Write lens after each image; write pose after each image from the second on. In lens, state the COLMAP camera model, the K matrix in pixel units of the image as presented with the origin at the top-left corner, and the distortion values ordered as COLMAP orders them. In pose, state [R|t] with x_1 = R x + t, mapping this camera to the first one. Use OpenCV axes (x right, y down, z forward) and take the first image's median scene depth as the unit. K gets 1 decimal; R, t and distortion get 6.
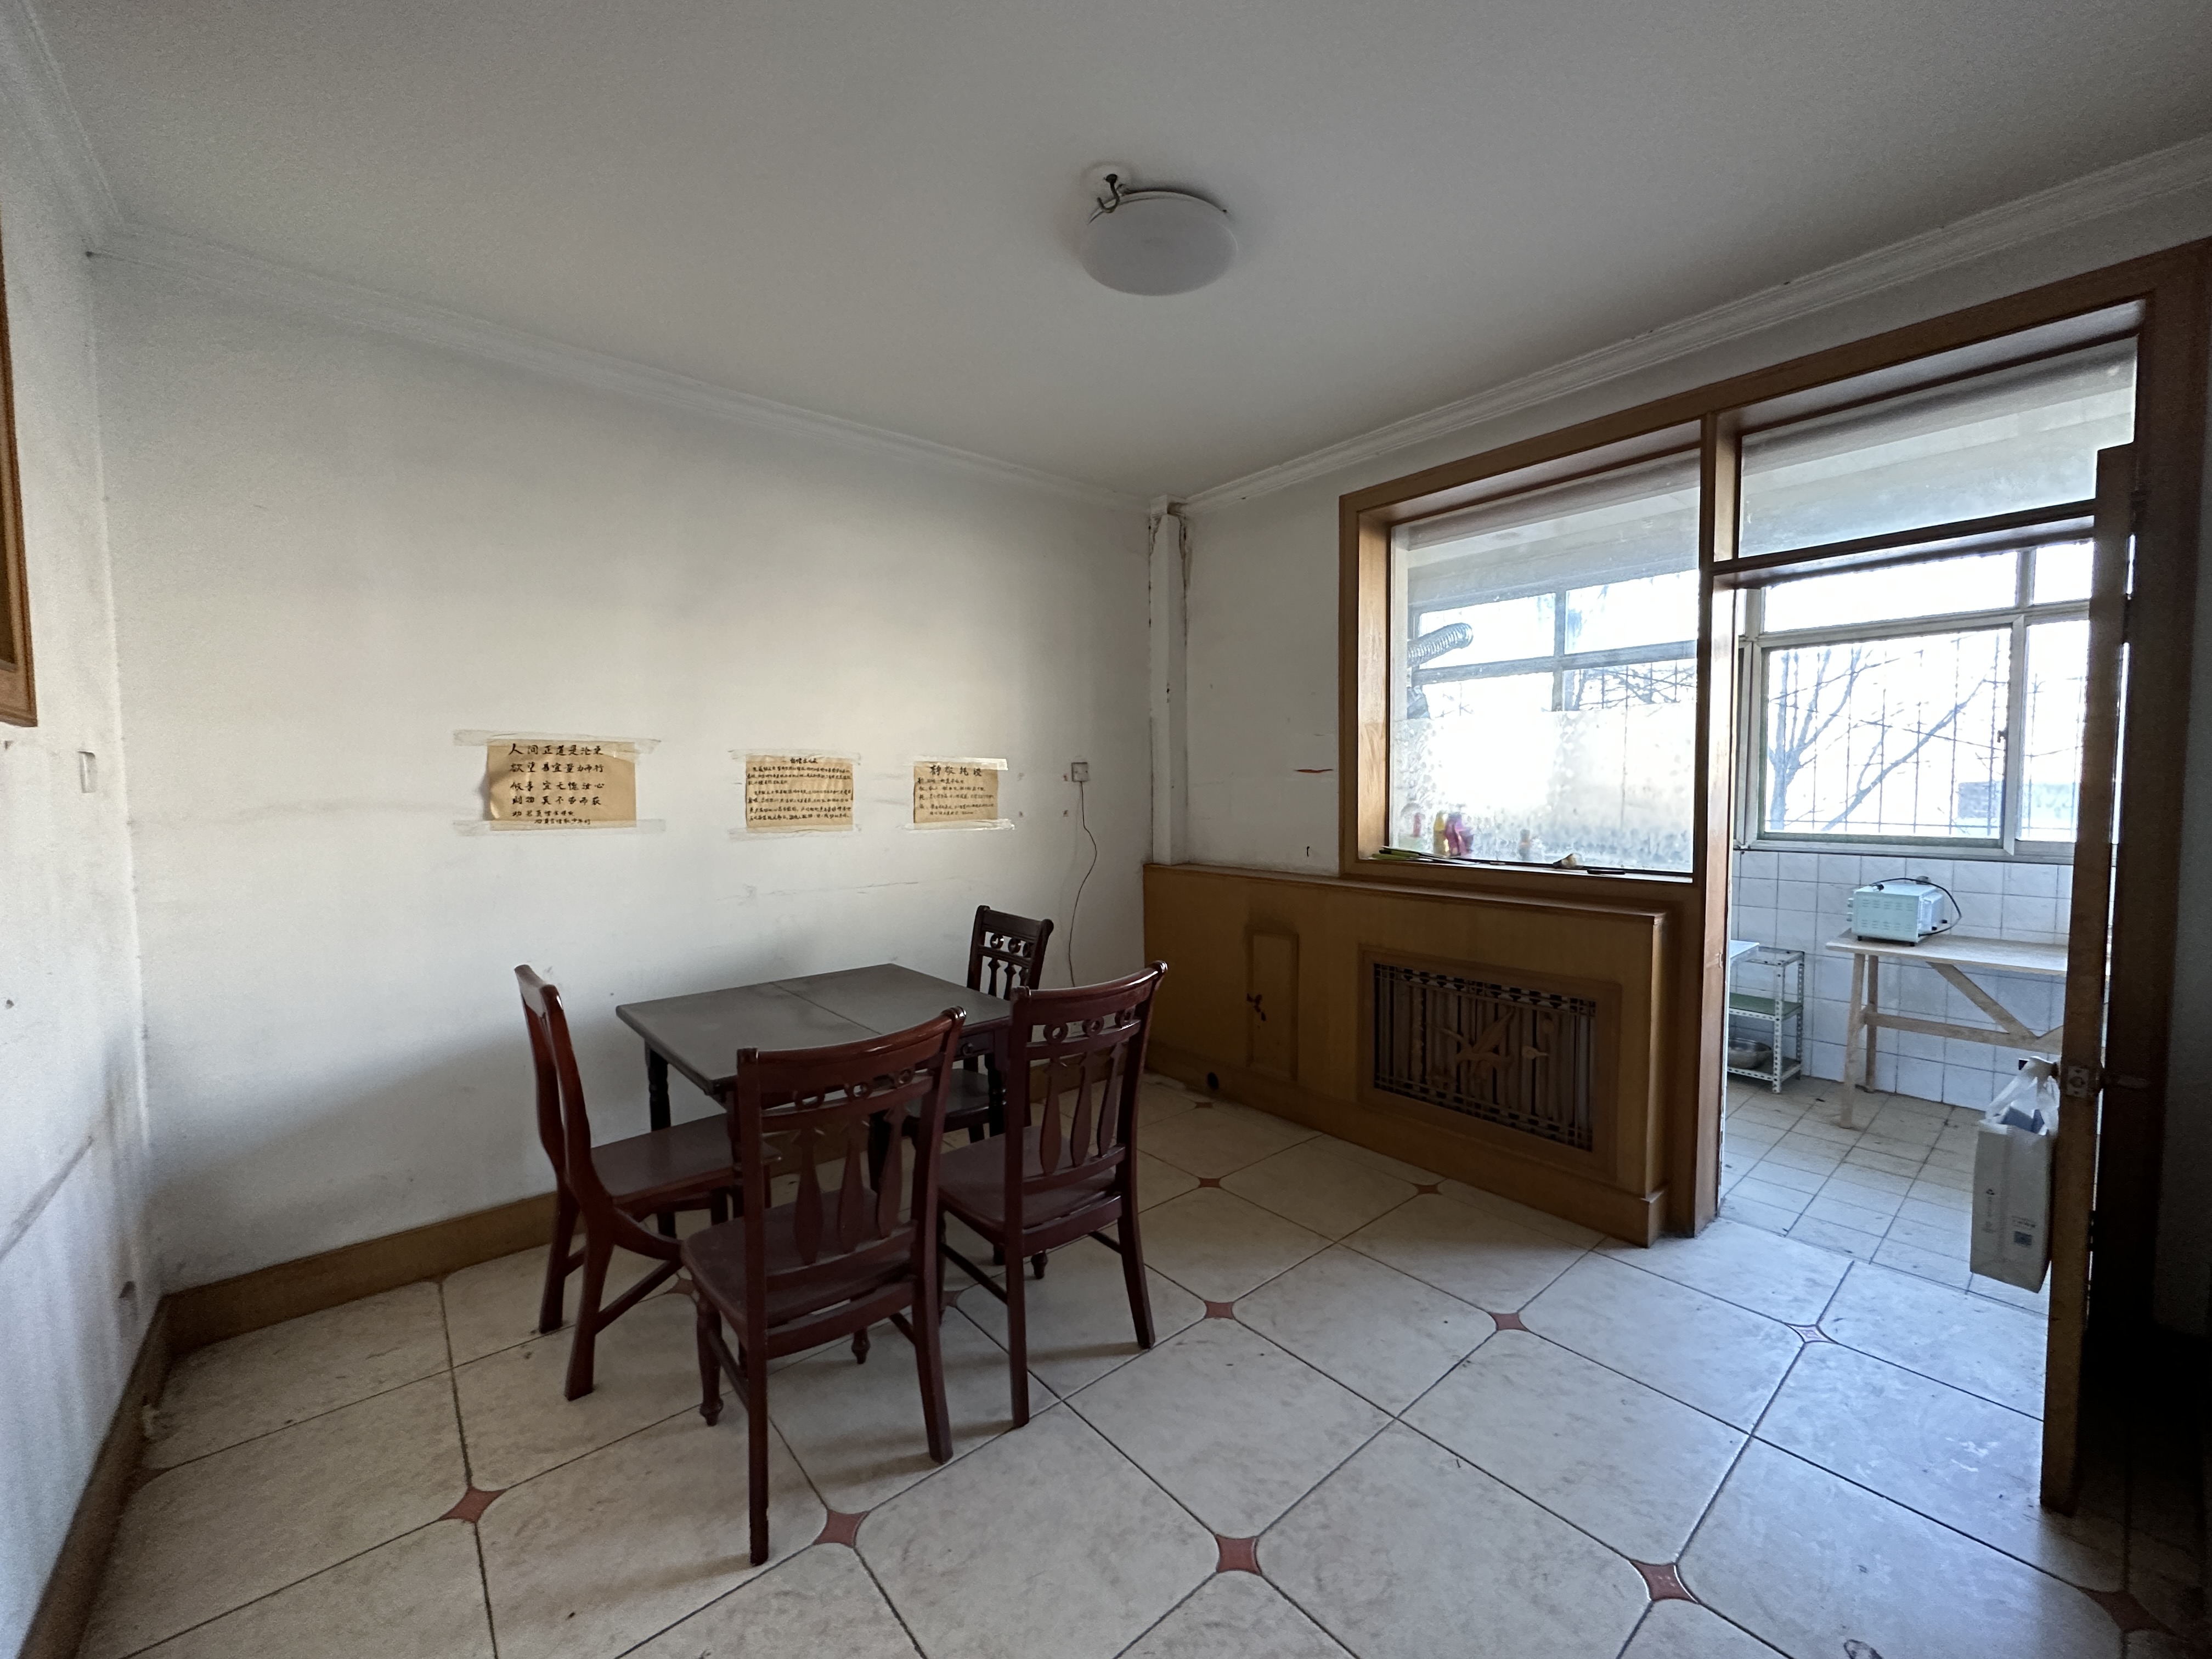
lens RADIAL K [[867.6, 0, 1106.6], [0, 867.6, 848.6], [0, 0, 1]] dist [-0.001147, -0.000201]
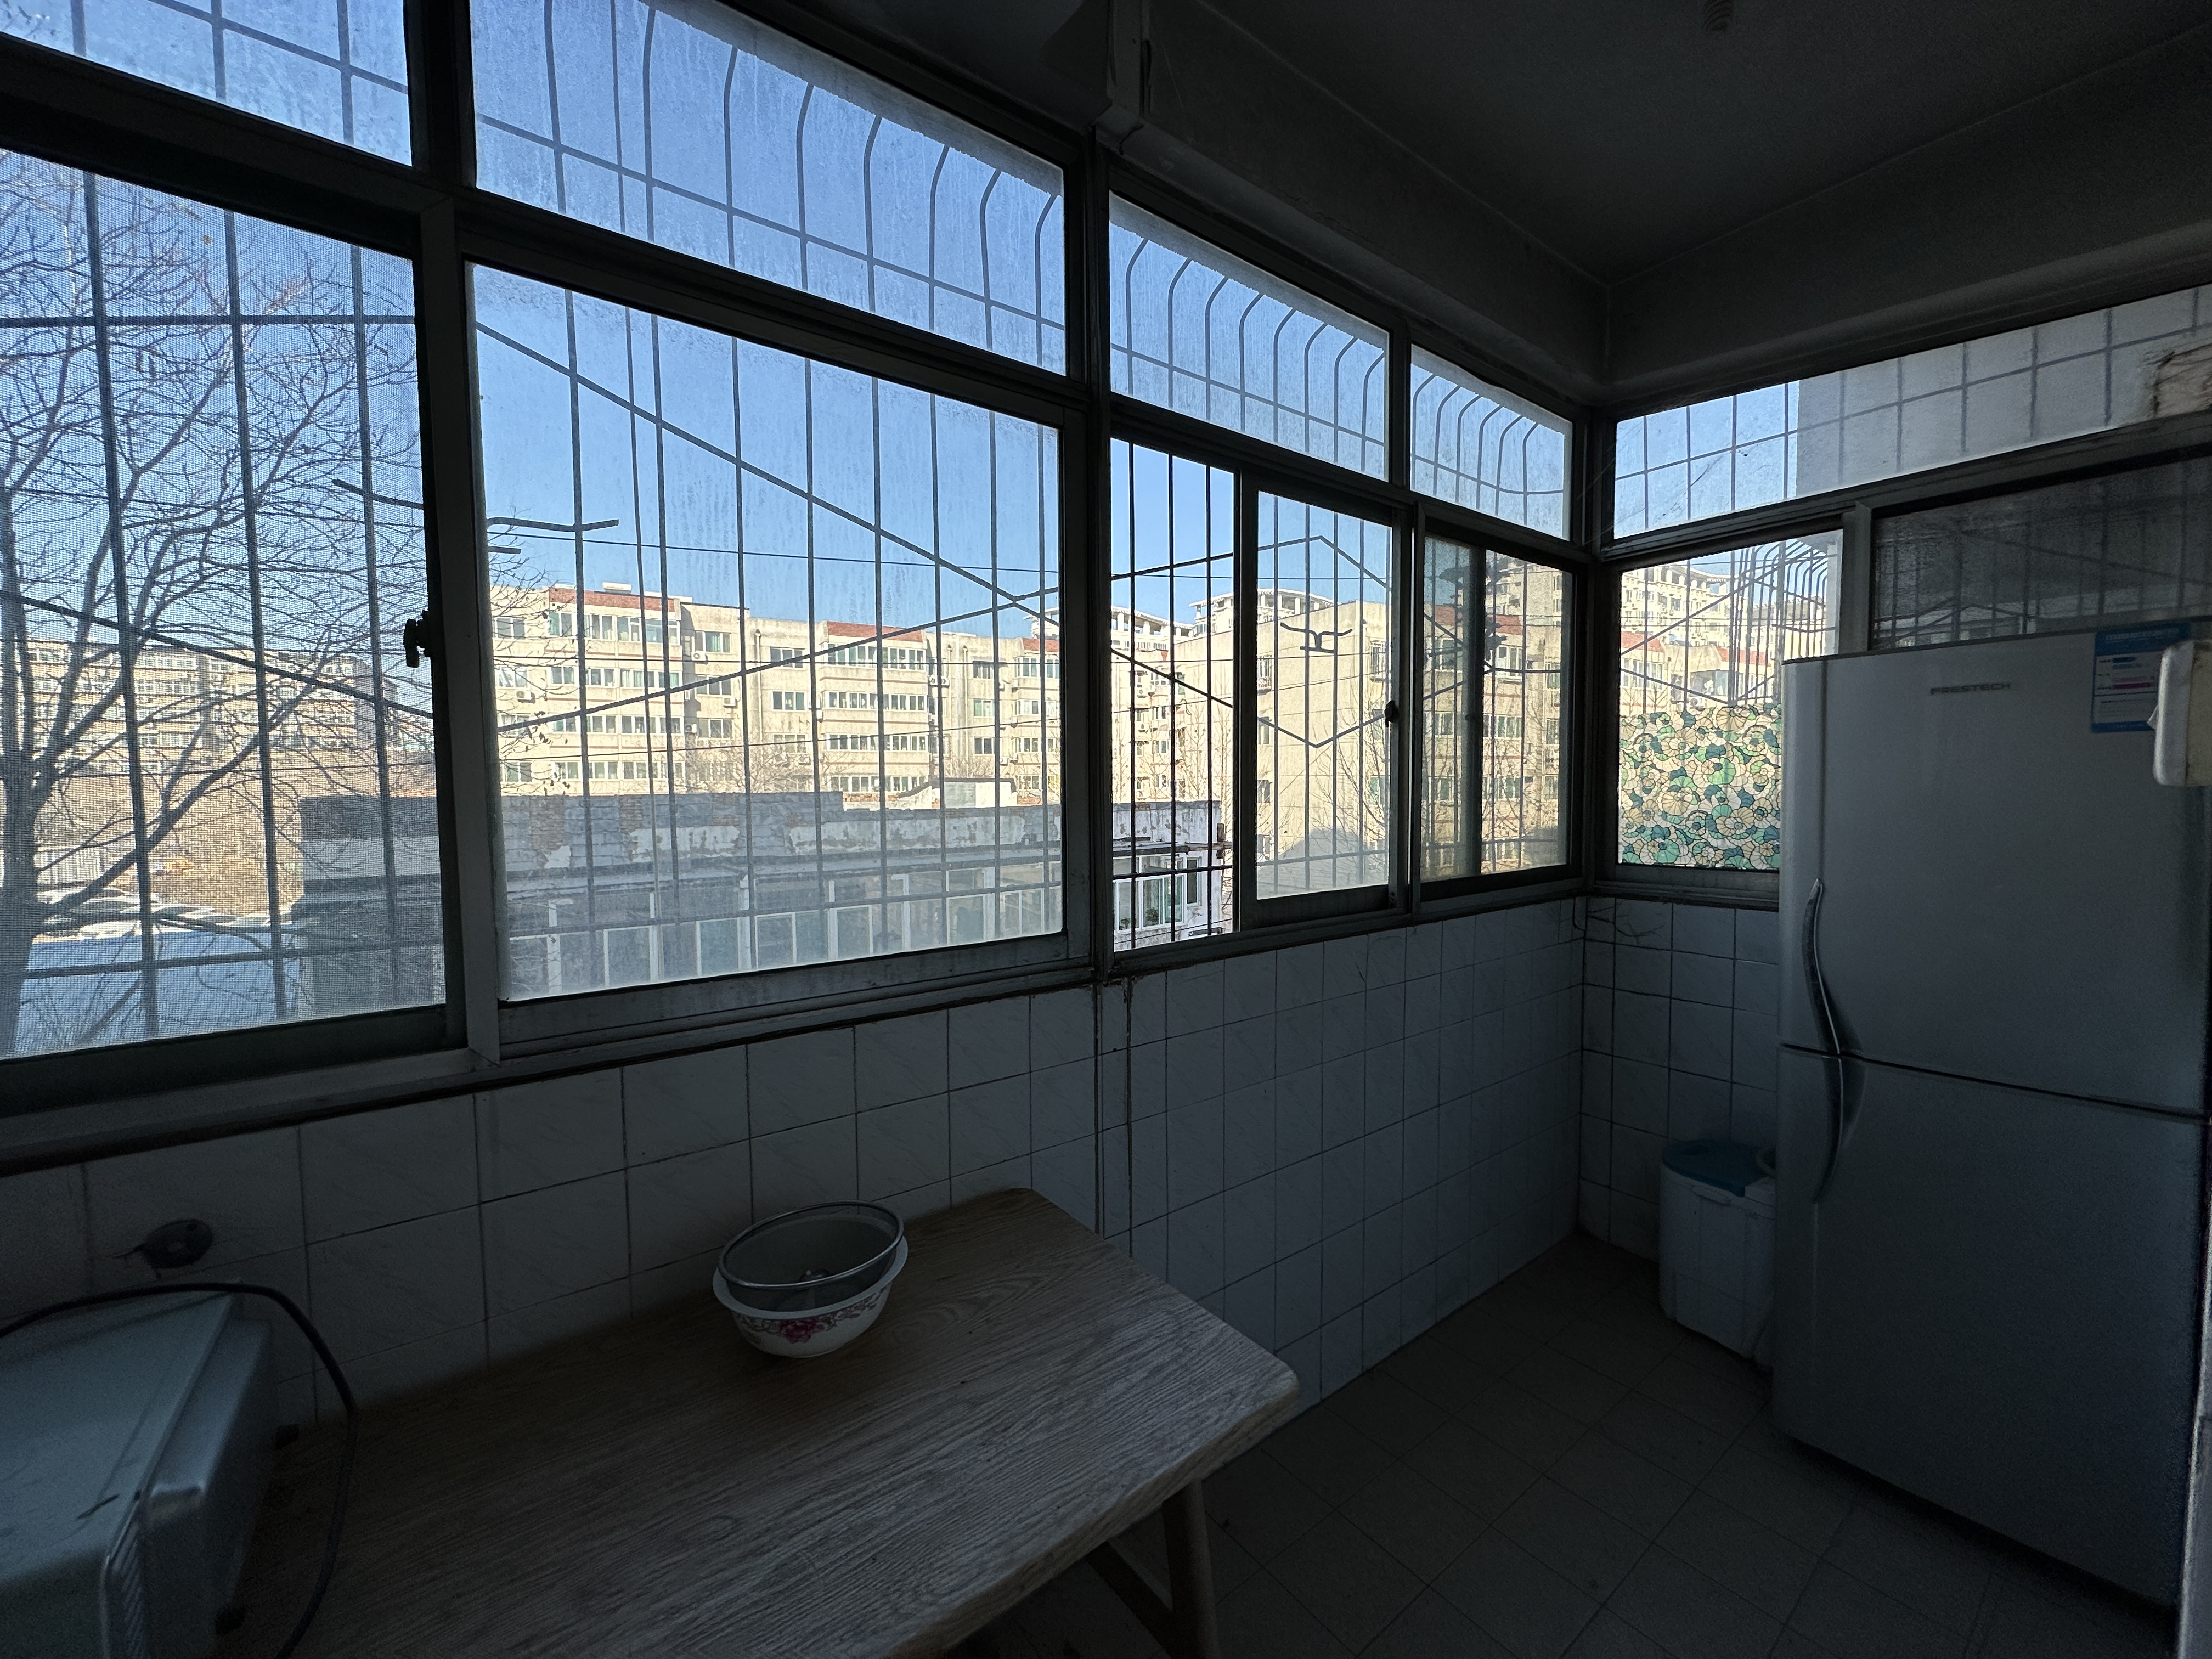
lens RADIAL K [[883.0, 0, 1106.0], [0, 883.0, 829.5], [0, 0, 1]] dist [-0.000268, 0.000143]
pose [[0.057180, -0.036764, 0.997687, 0.755370], [0.078857, 0.996366, 0.032196, -0.059265], [-0.995245, 0.076834, 0.059871, 0.761793]]
